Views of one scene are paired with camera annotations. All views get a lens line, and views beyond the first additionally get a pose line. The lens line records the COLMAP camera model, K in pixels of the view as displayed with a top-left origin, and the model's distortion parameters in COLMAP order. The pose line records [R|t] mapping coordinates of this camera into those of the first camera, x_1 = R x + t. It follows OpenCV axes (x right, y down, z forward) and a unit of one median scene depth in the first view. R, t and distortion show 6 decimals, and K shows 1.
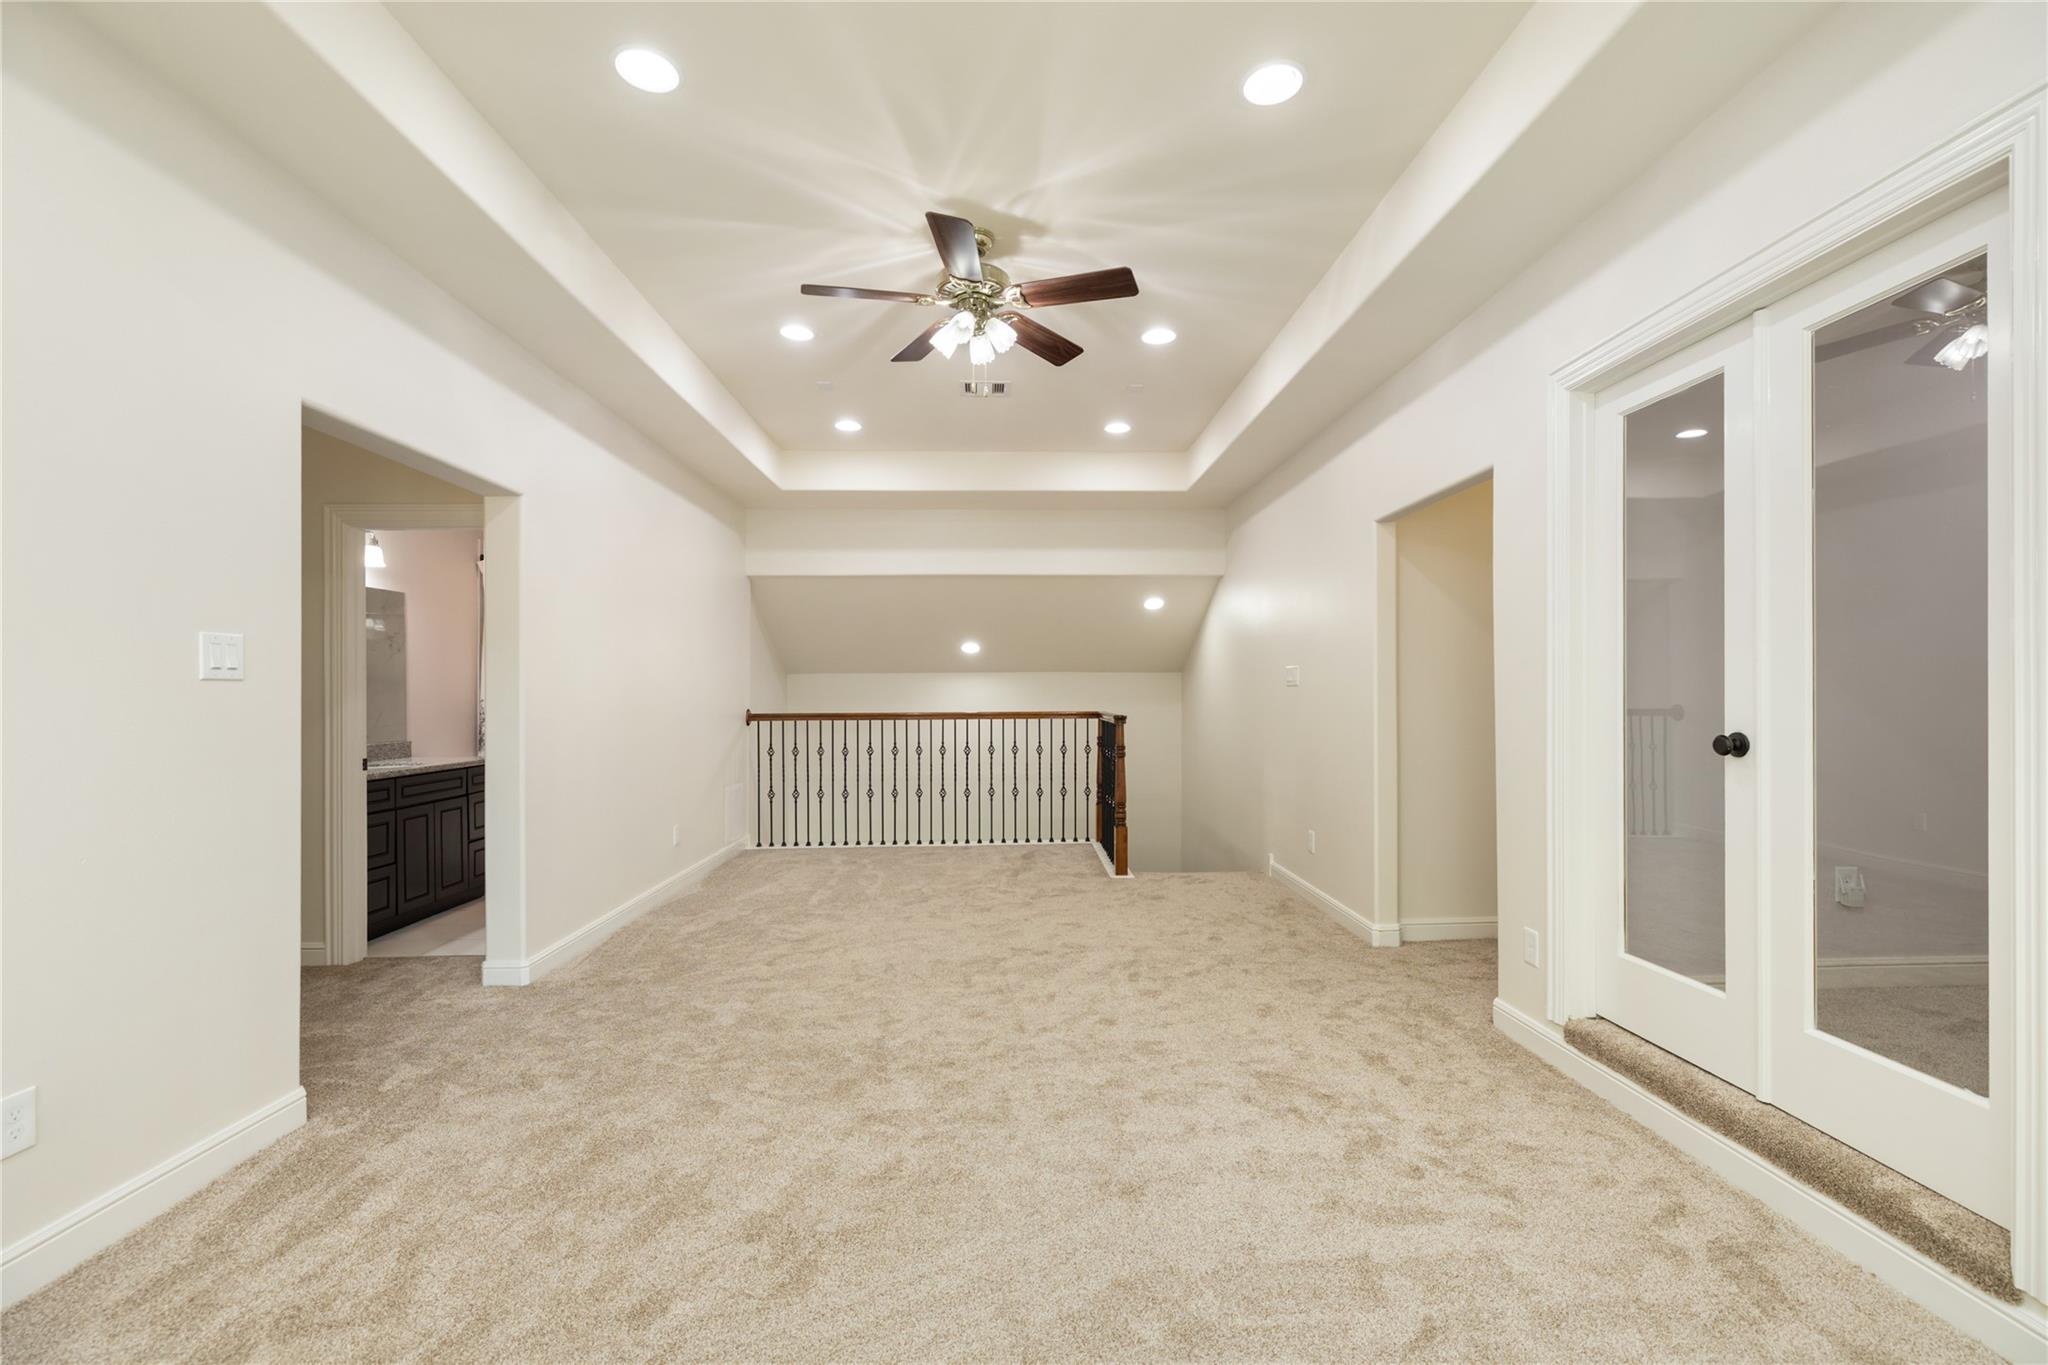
lens RADIAL K [[884.0, 0, 1024.8], [0, 884.0, 682.1], [0, 0, 1]] dist [-0.004294, -0.000296]
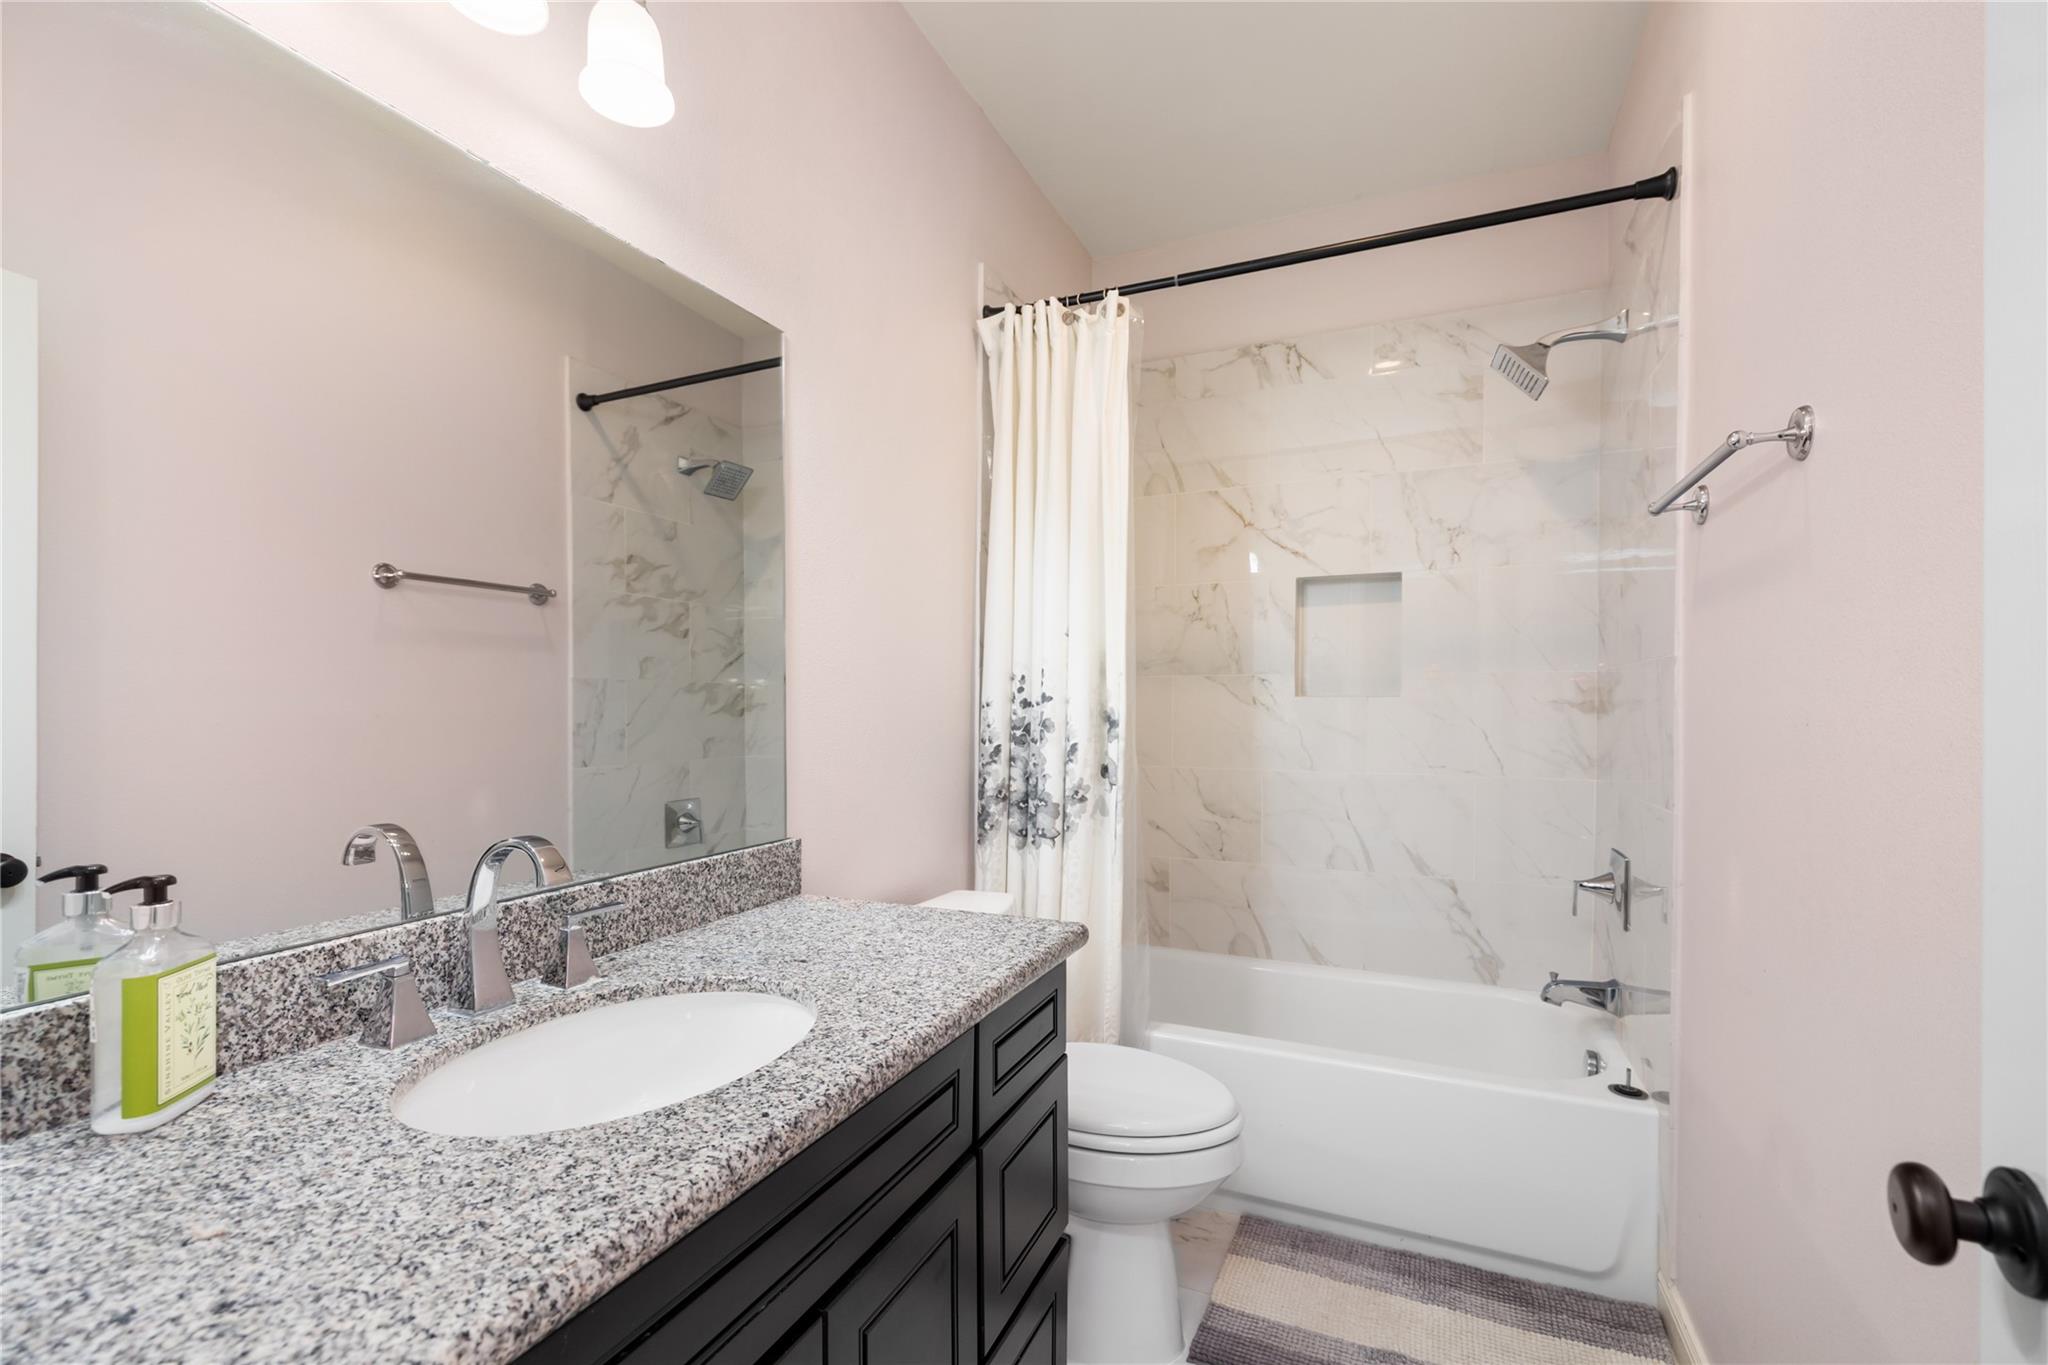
lens RADIAL K [[884.0, 0, 1024.0], [0, 884.0, 696.8], [0, 0, 1]] dist [-0.004294, -0.000296]
pose [[0.896268, -0.002184, -0.443508, -0.495843], [0.001812, 0.999998, -0.001262, 0.018735], [0.443510, 0.000328, 0.896270, 0.766282]]
